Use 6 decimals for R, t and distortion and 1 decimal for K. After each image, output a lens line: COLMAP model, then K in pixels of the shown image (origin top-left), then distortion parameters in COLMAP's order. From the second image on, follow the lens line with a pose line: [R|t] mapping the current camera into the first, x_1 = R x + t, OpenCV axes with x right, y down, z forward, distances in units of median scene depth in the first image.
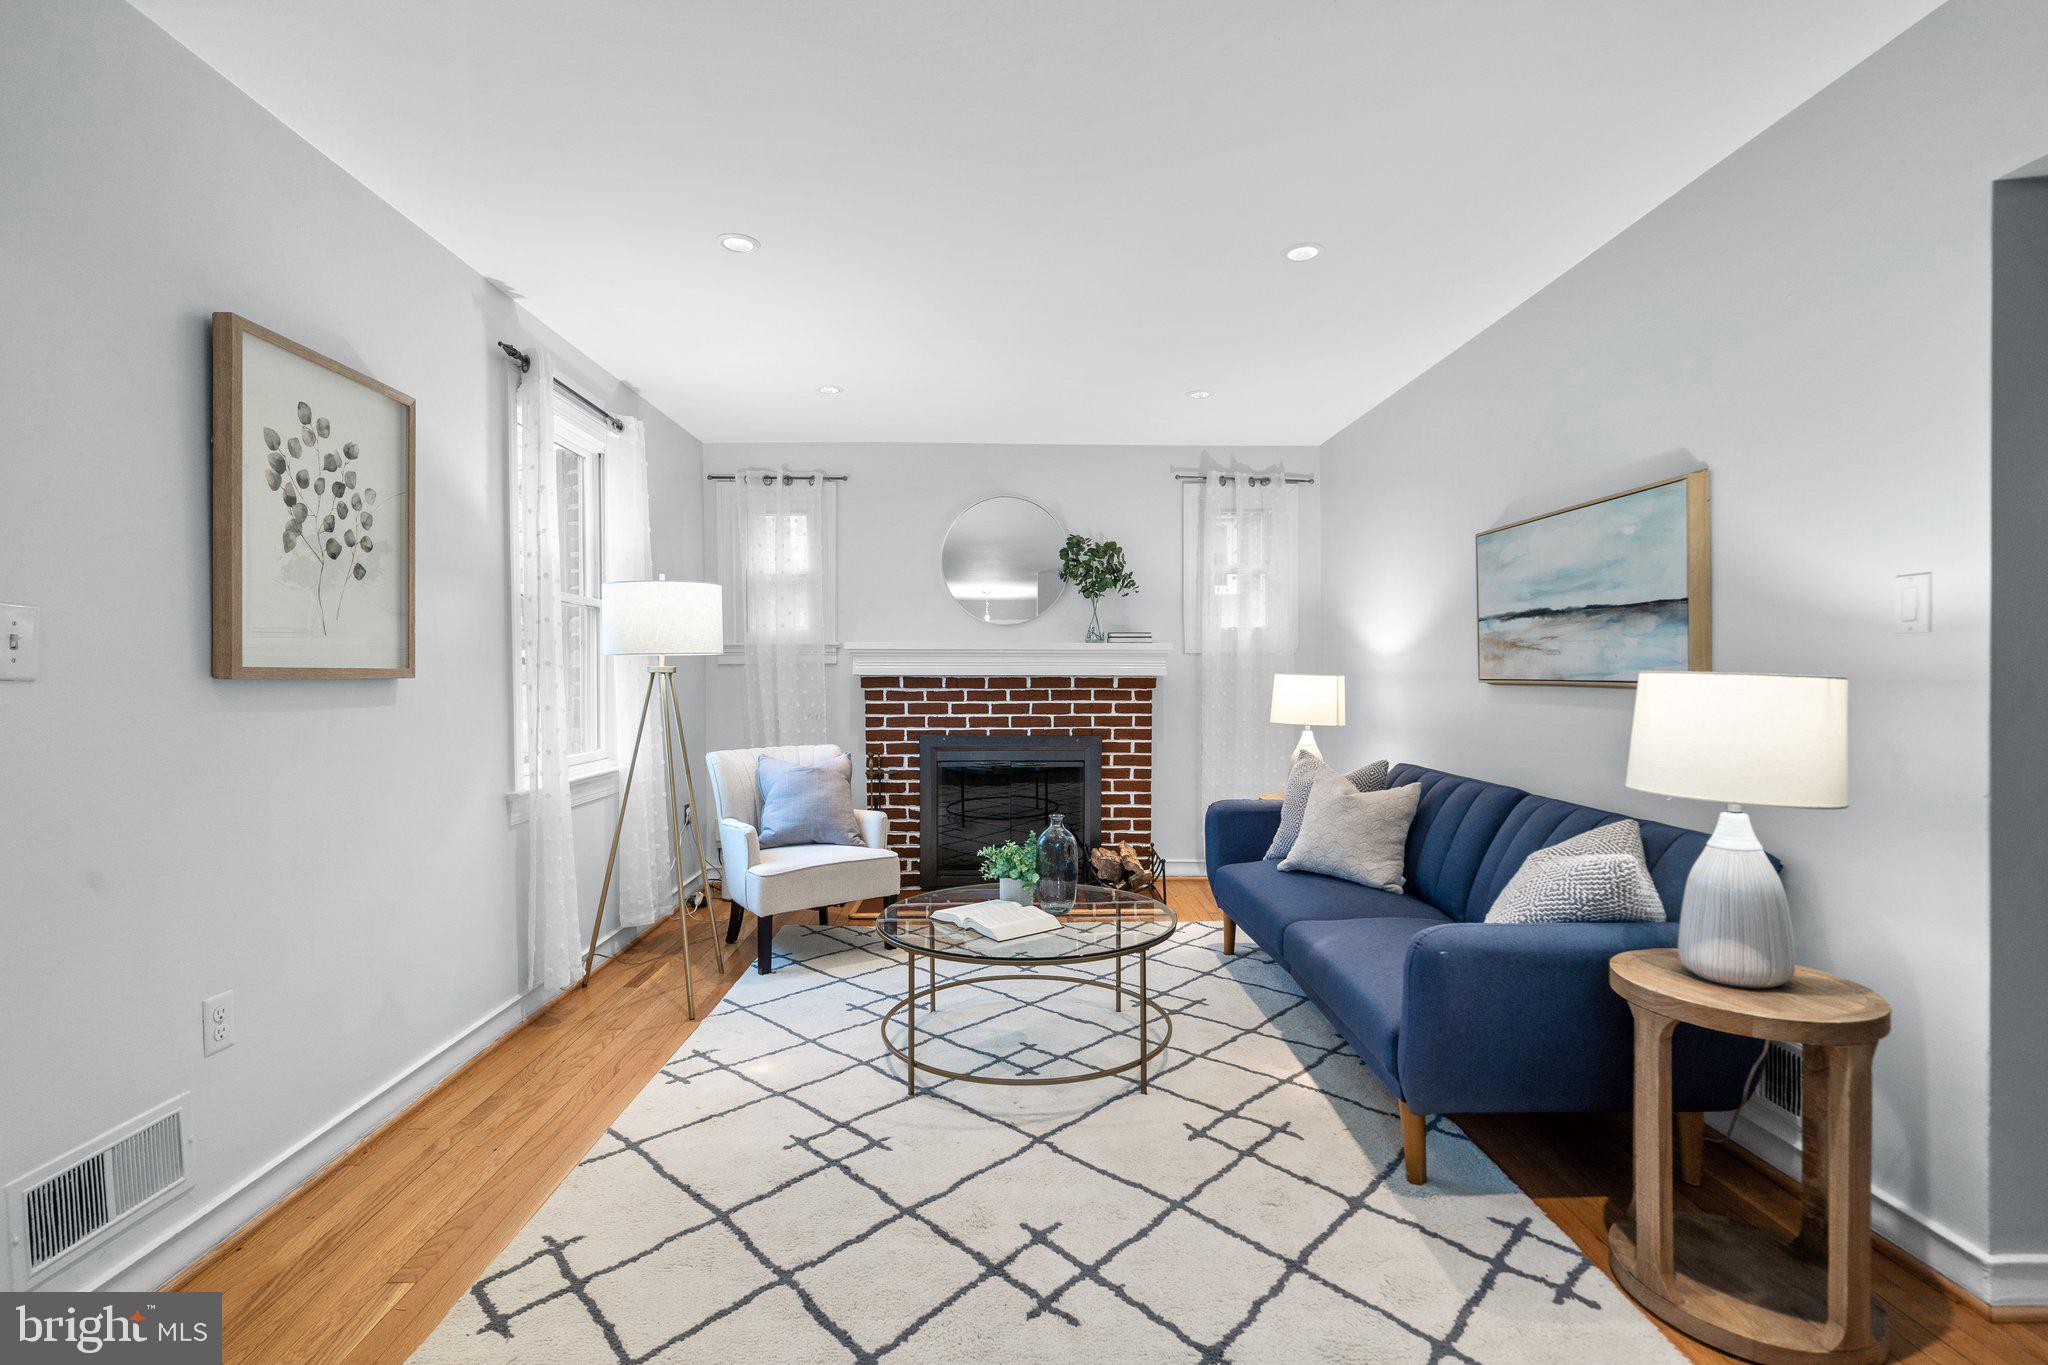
lens RADIAL K [[945.8, 0, 1013.9], [0, 945.8, 687.2], [0, 0, 1]] dist [-0.008421, 0.002270]
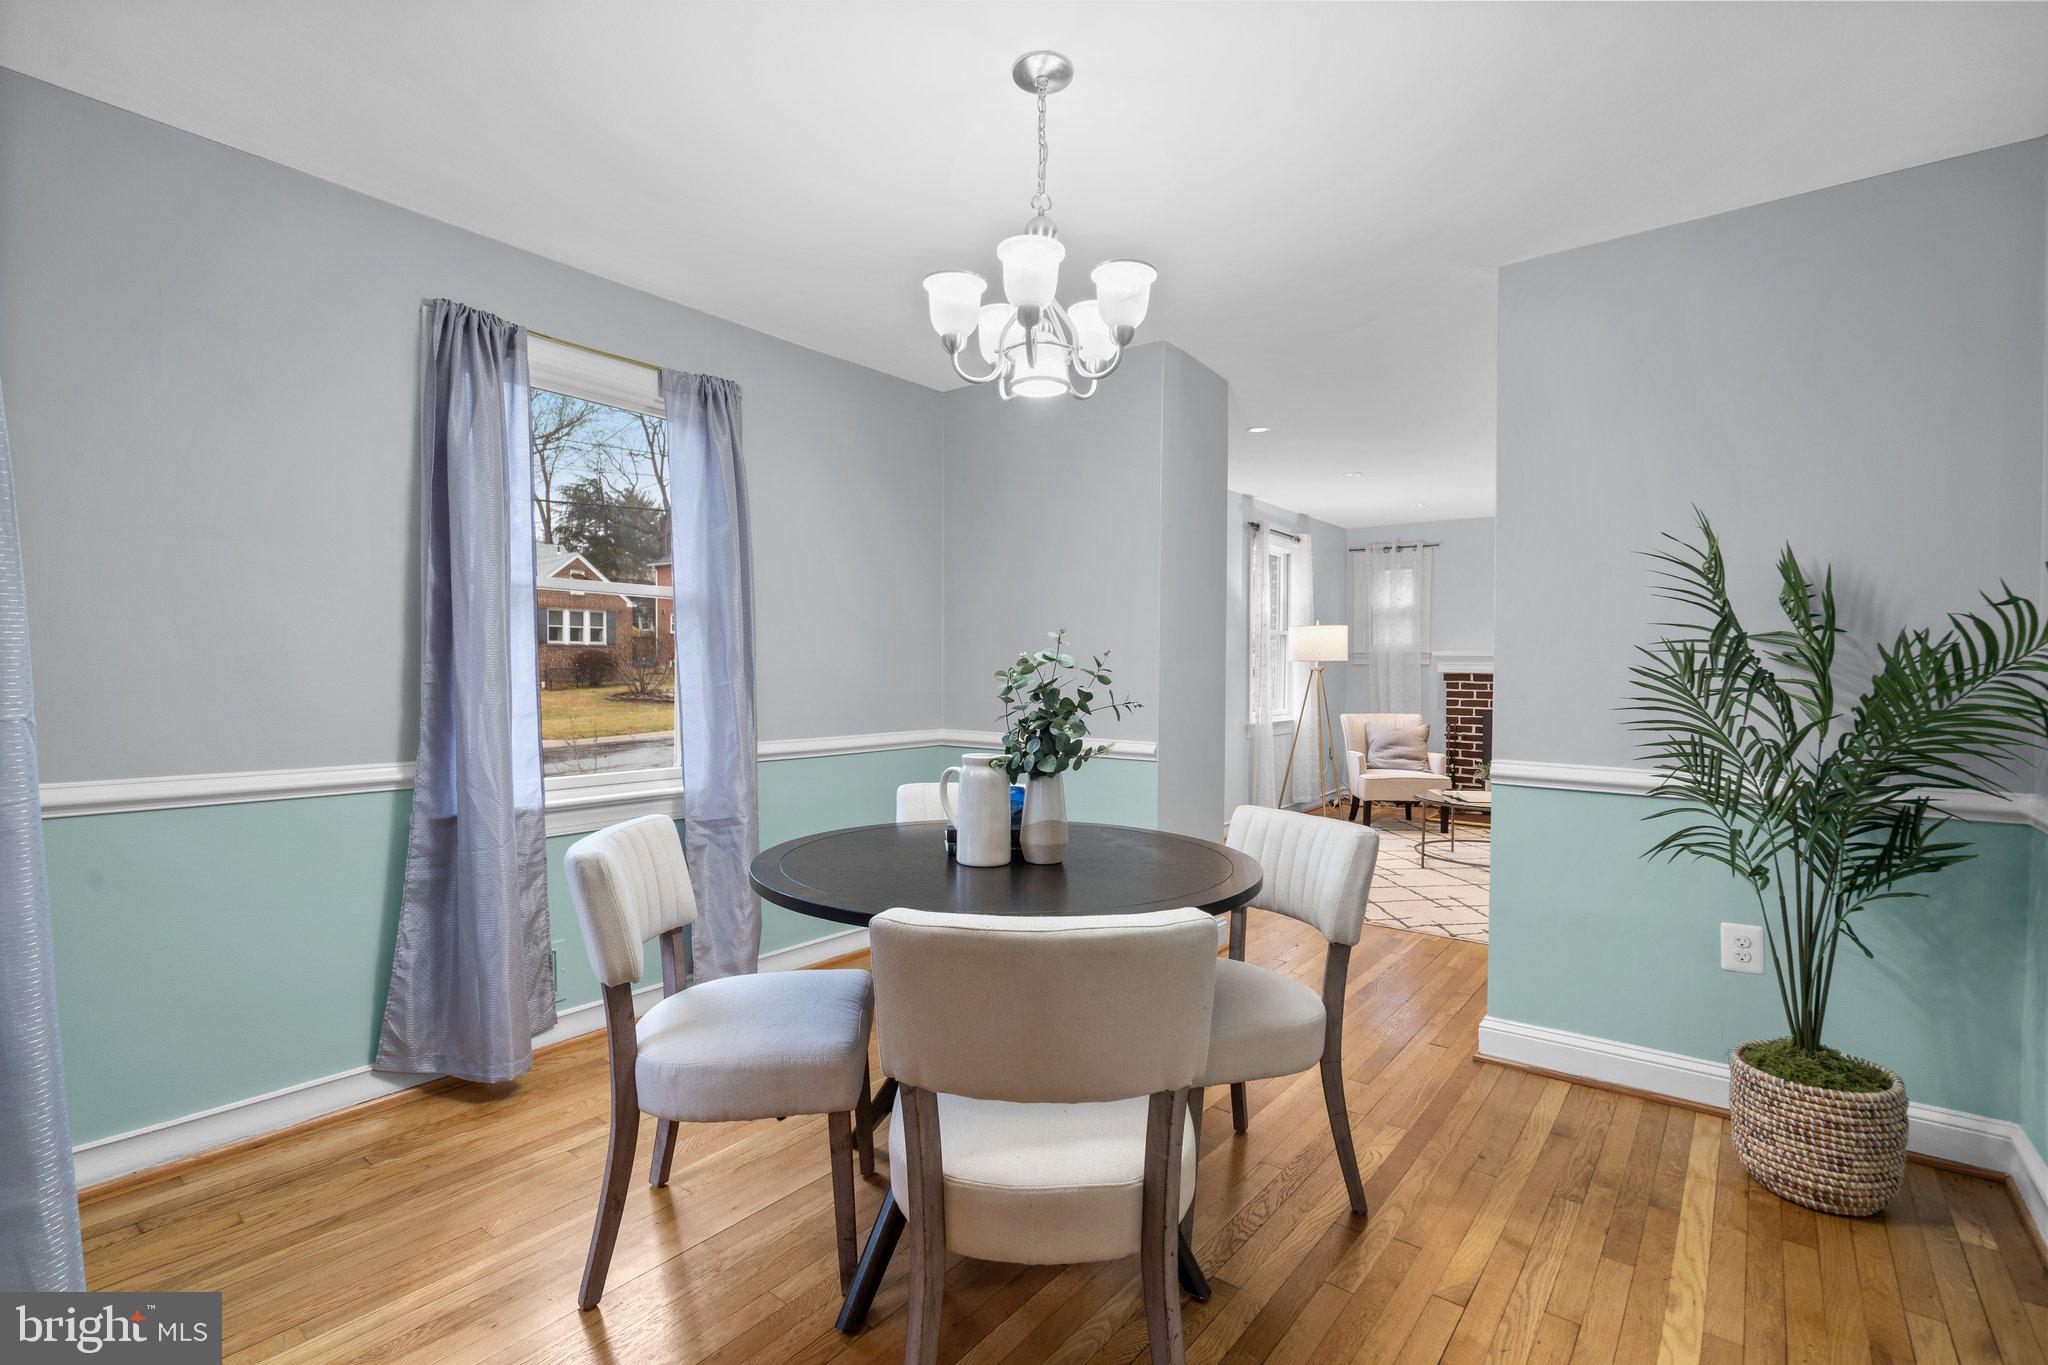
lens RADIAL K [[945.8, 0, 1006.2], [0, 945.8, 685.0], [0, 0, 1]] dist [-0.008421, 0.002270]
pose [[0.774959, 0.023816, -0.631562, 0.408161], [-0.020340, 0.999712, 0.012740, 0.004392], [0.631684, 0.002973, 0.775221, -1.030462]]
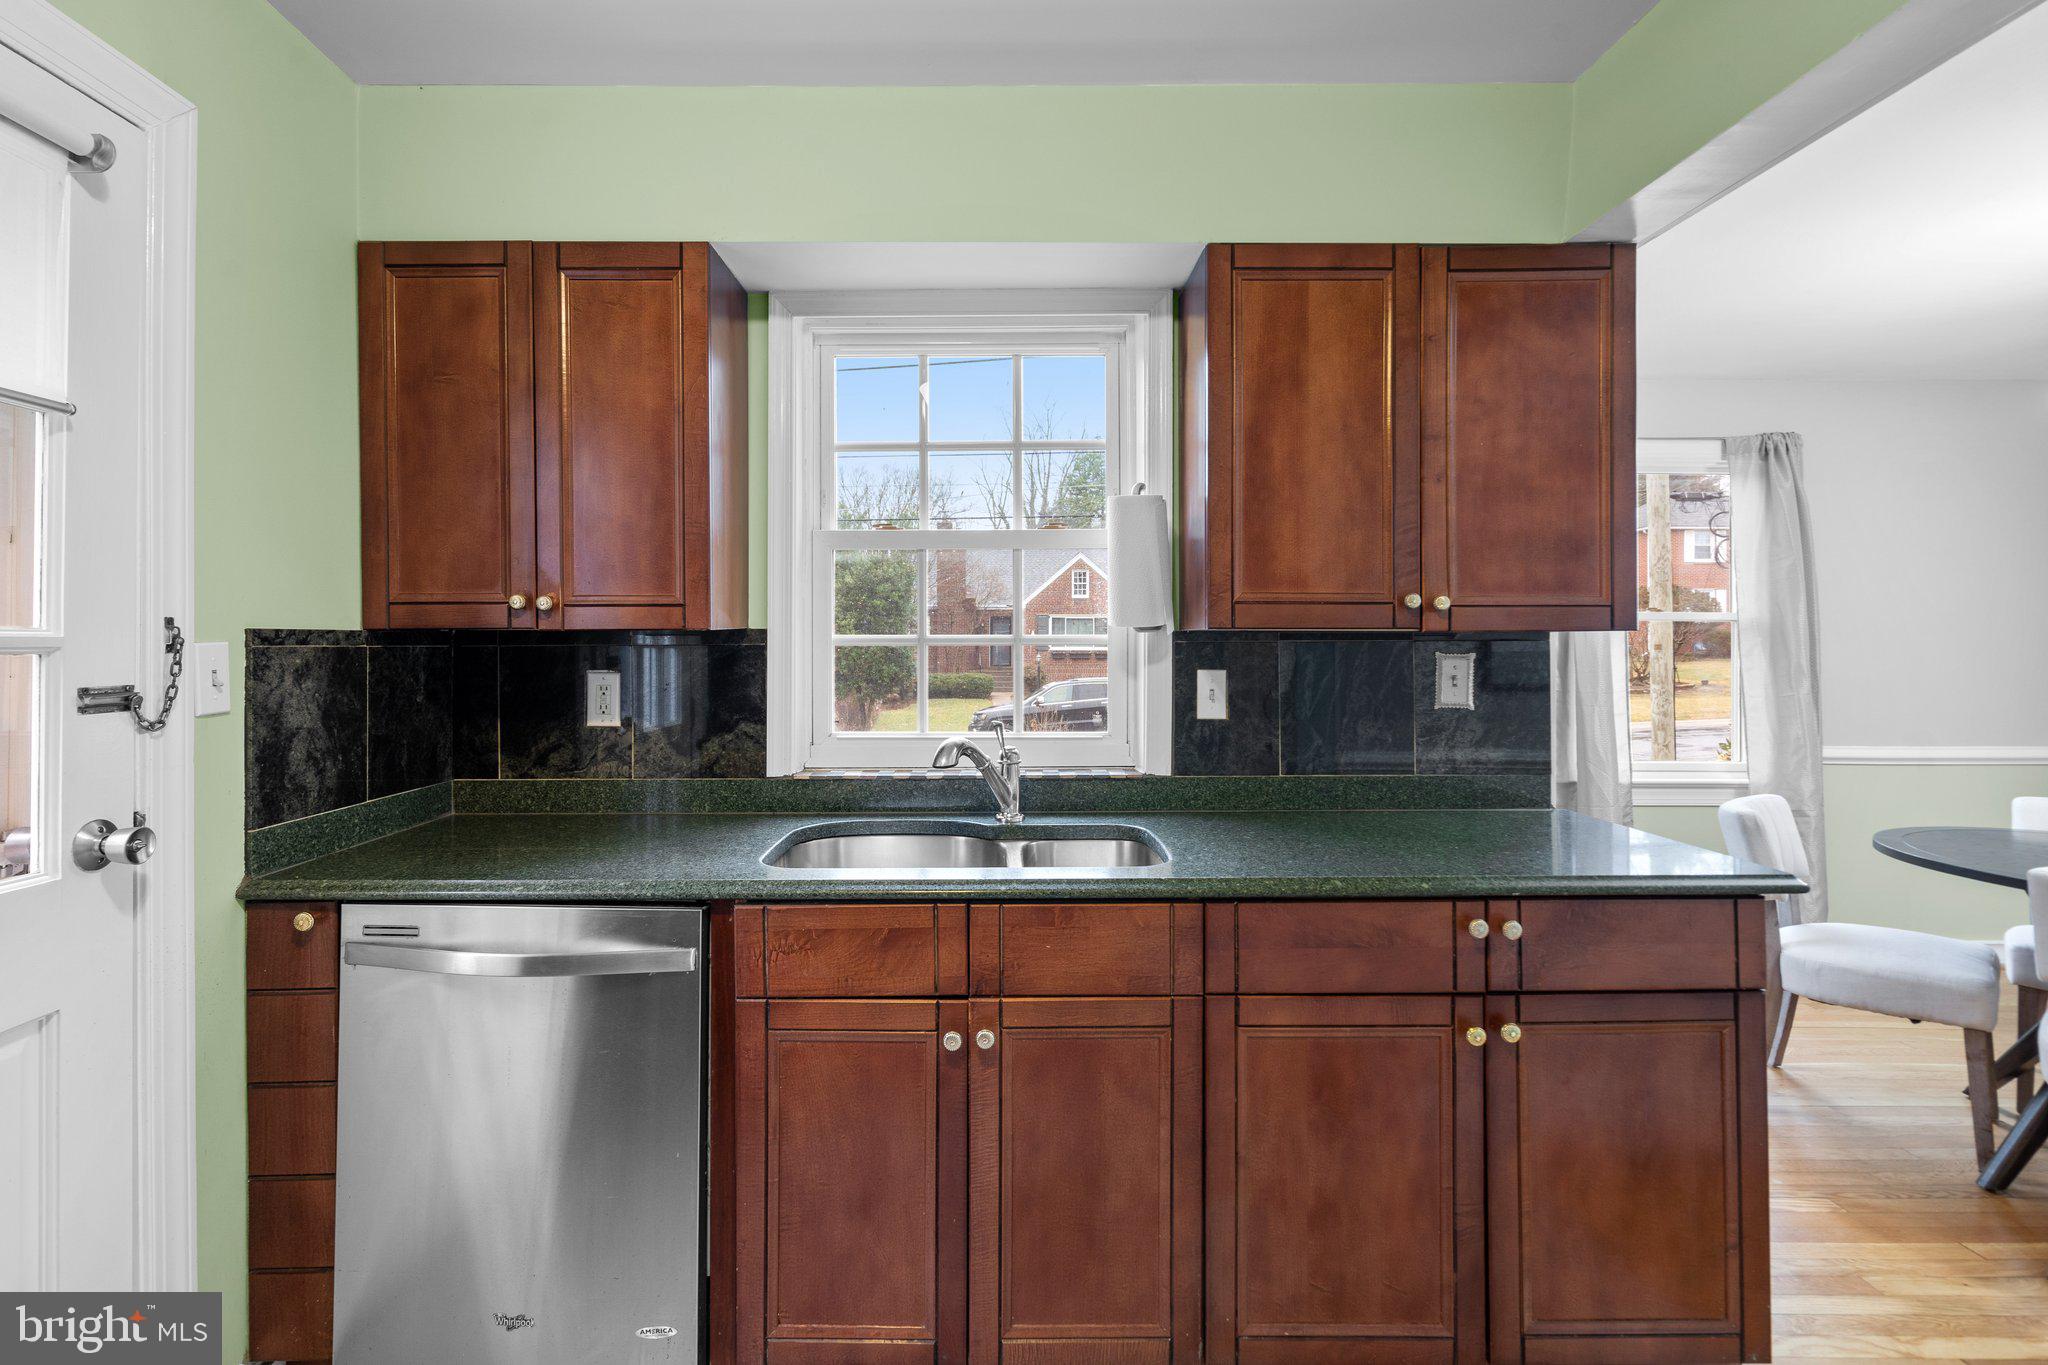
lens RADIAL K [[945.8, 0, 988.5], [0, 945.8, 641.9], [0, 0, 1]] dist [-0.008421, 0.002270]
pose [[-0.018936, 0.001639, -0.999819, 0.701389], [-0.016387, 0.999864, 0.001950, -0.026298], [0.999686, 0.016421, -0.018907, -1.381209]]
